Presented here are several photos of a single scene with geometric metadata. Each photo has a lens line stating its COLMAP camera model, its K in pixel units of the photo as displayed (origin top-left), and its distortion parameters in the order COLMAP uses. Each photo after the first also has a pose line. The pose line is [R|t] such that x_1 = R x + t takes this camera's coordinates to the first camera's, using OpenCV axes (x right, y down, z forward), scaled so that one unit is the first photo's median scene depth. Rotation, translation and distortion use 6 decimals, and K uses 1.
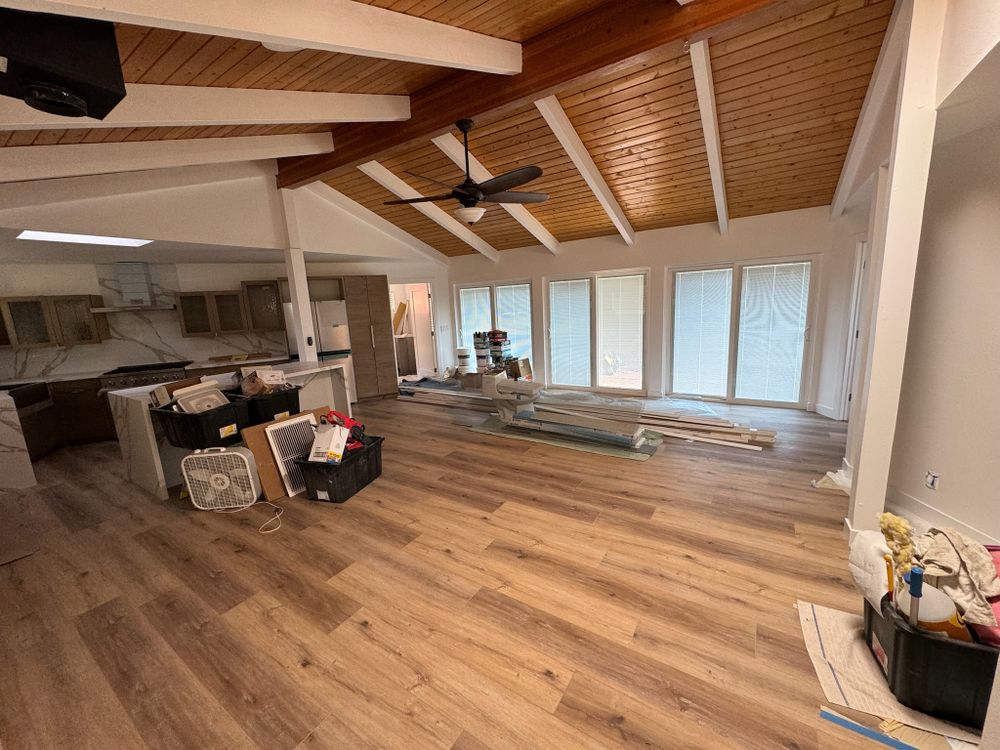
lens RADIAL K [[399.8, 0, 500.0], [0, 399.8, 375.0], [0, 0, 1]] dist [-0.003084, 0.000156]
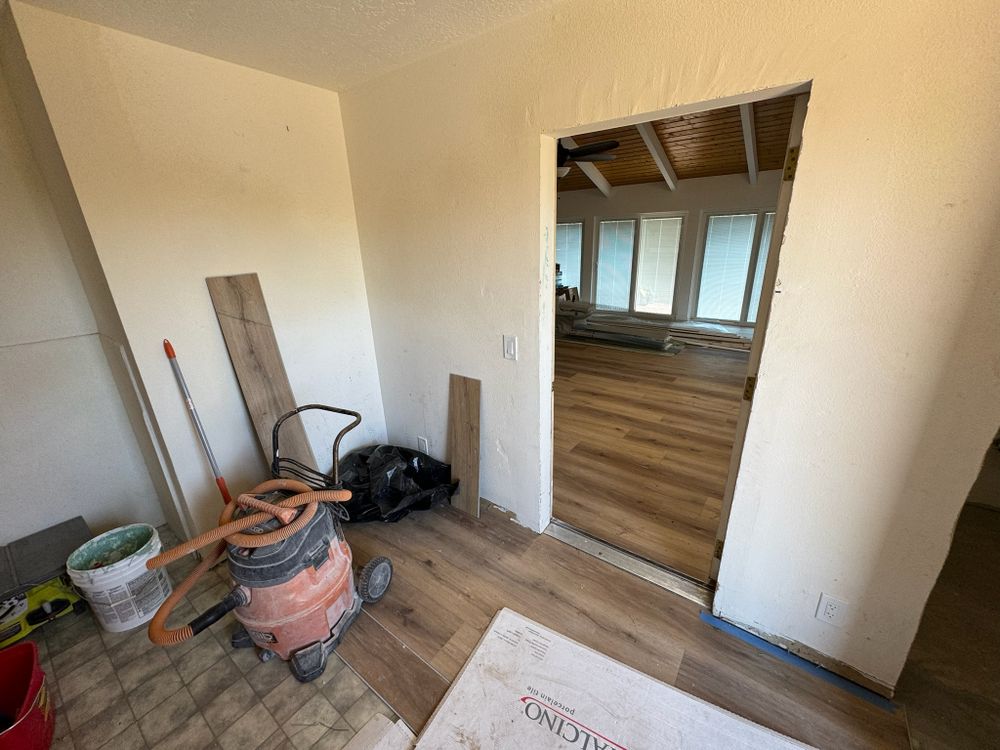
lens RADIAL K [[399.8, 0, 500.0], [0, 399.8, 375.0], [0, 0, 1]] dist [-0.003084, 0.000156]
pose [[0.998128, 0.039249, -0.046905, -0.159492], [-0.031720, 0.987924, 0.151660, 0.075546], [0.052291, -0.149889, 0.987319, -0.405722]]
